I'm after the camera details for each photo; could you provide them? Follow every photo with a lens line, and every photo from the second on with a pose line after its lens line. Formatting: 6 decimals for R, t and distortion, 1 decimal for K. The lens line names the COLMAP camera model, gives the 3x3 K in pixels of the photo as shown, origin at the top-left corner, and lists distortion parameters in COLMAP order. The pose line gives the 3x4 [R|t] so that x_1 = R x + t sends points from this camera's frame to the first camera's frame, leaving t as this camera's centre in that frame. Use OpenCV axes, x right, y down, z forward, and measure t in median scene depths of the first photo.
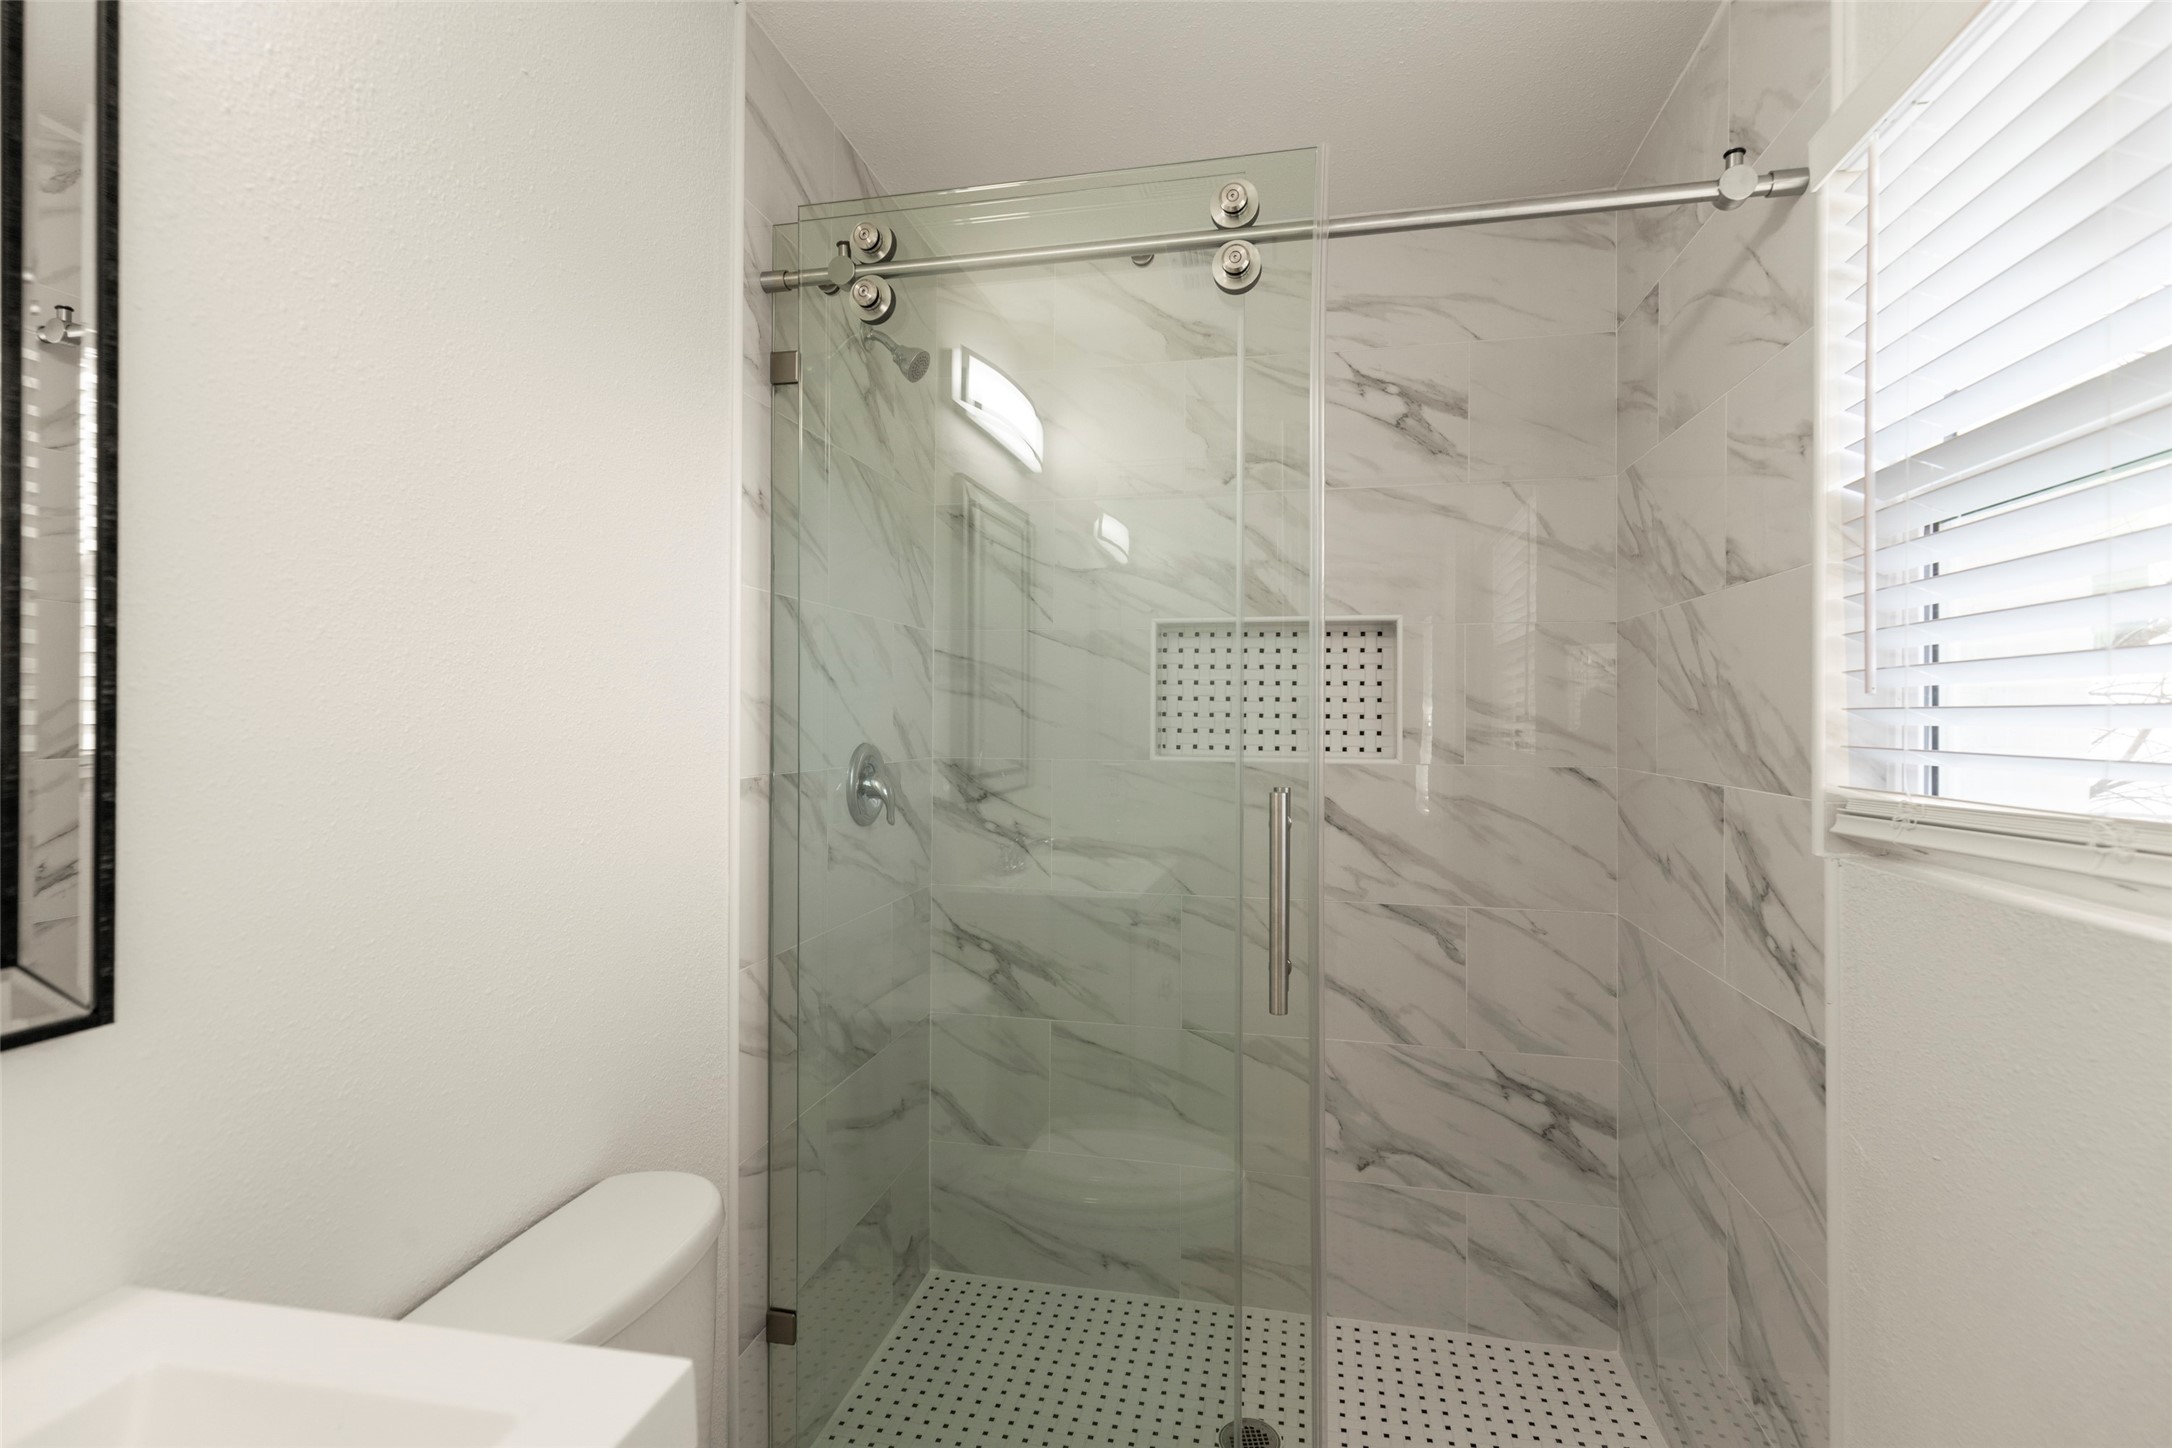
lens RADIAL K [[994.8, 0, 1091.1], [0, 994.8, 719.3], [0, 0, 1]] dist [0.001710, -0.000158]
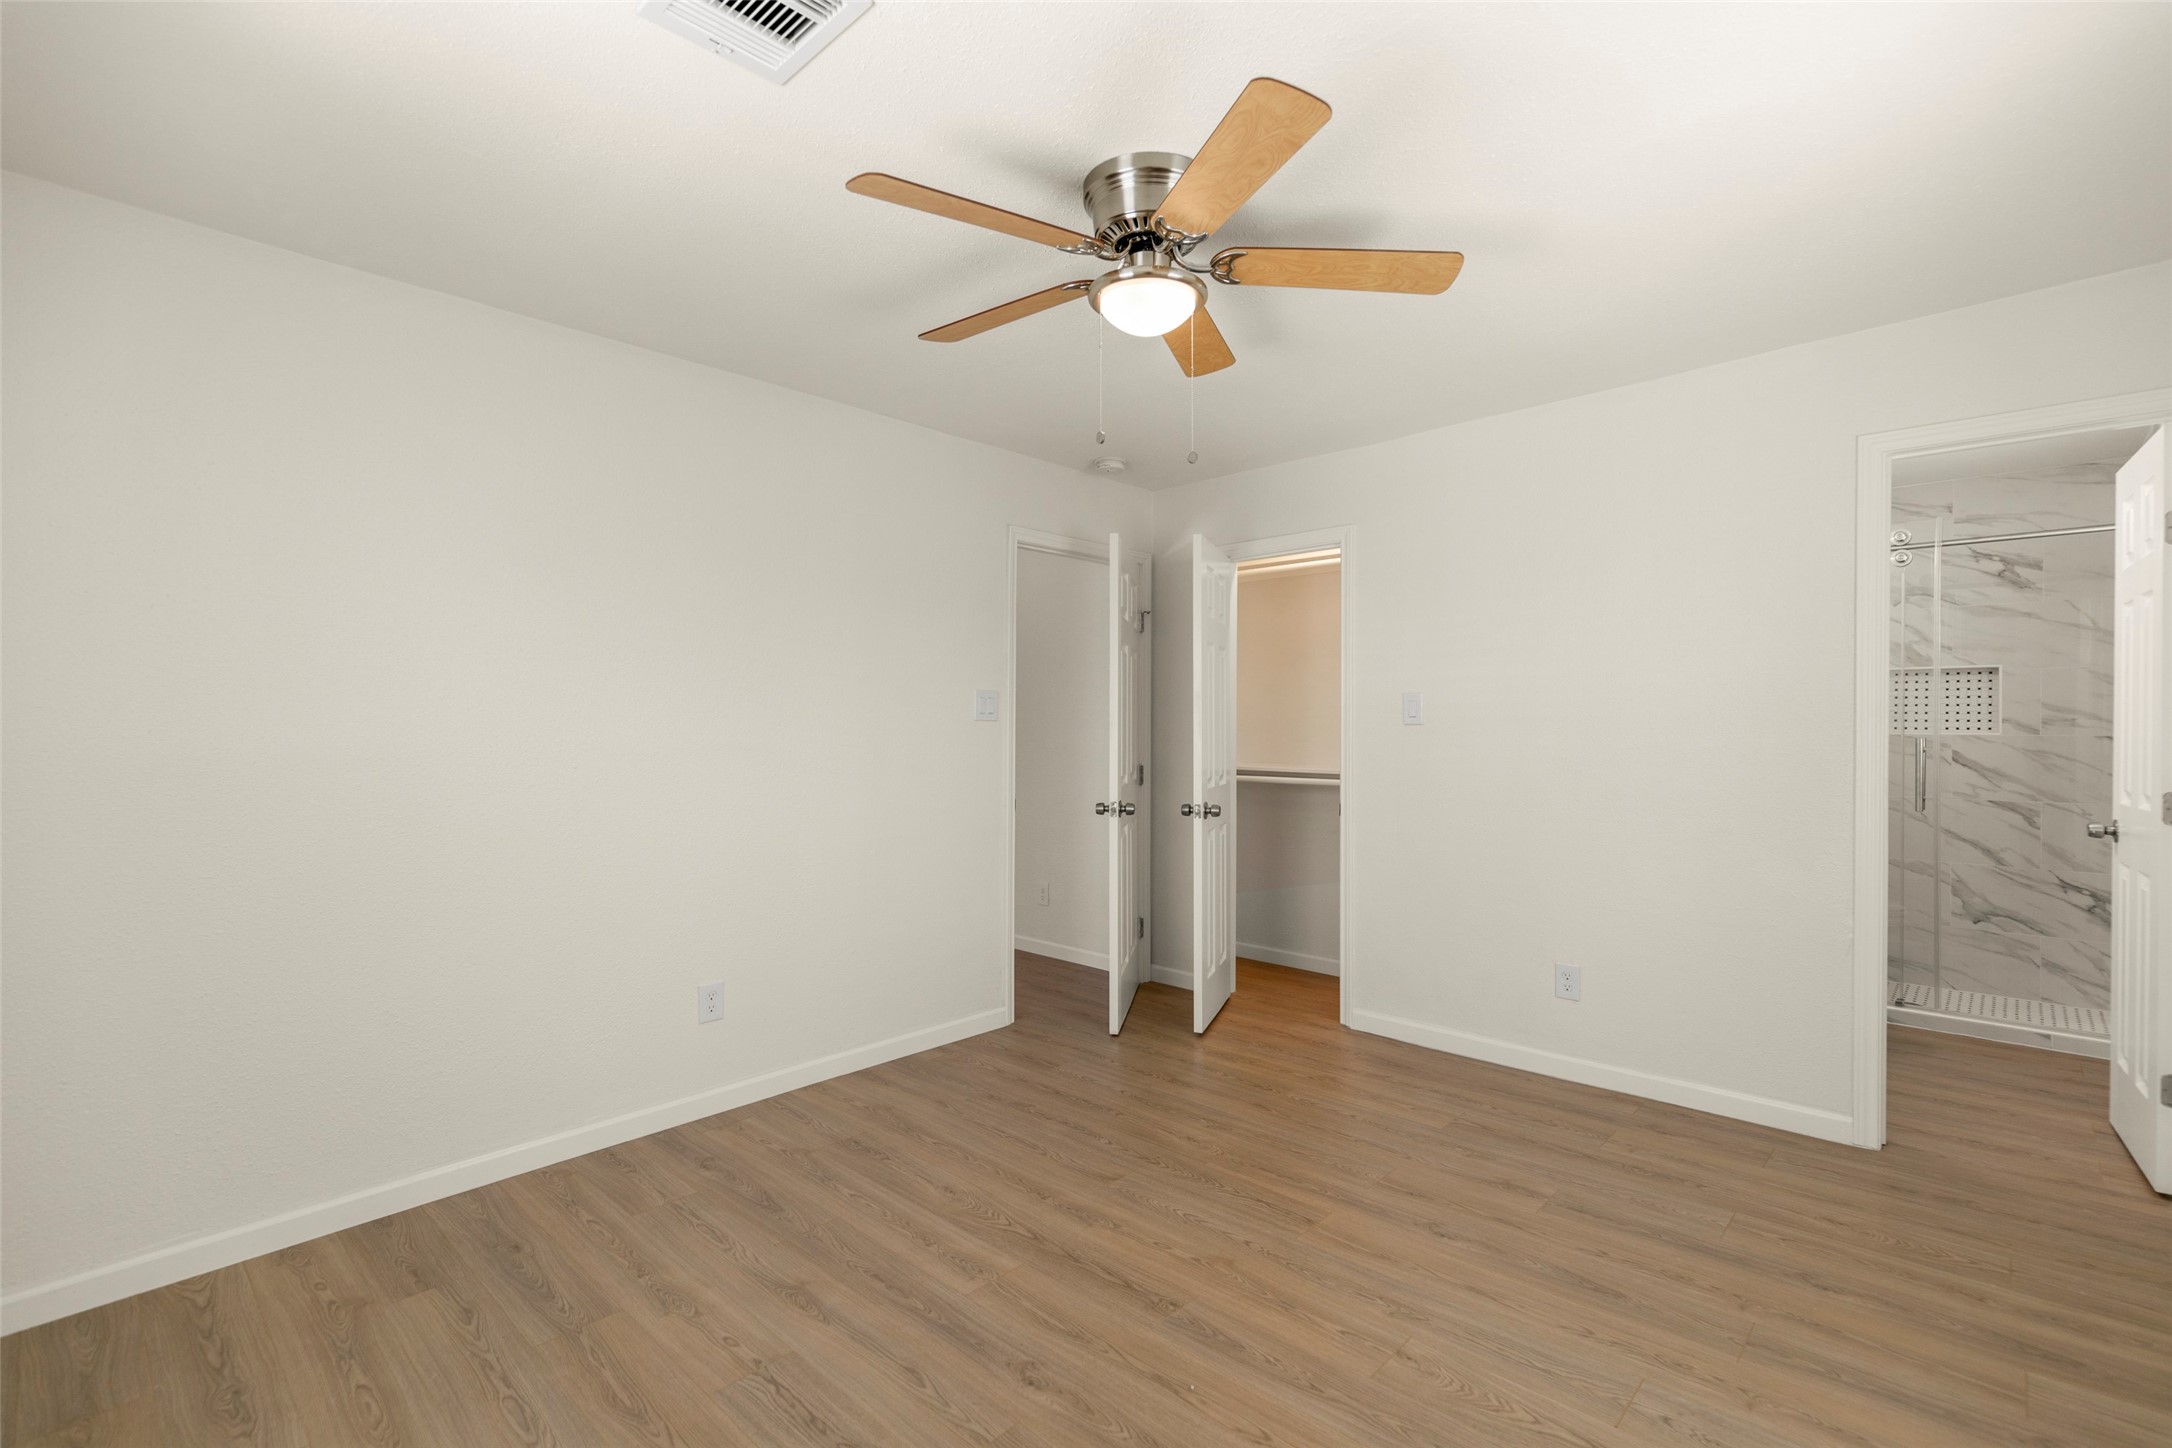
lens RADIAL K [[994.8, 0, 1076.7], [0, 994.8, 732.7], [0, 0, 1]] dist [0.001710, -0.000158]
pose [[0.851139, 0.000758, -0.524940, -0.253112], [0.000396, 0.999998, 0.002087, 0.035633], [0.524941, -0.001984, 0.851136, -1.858201]]
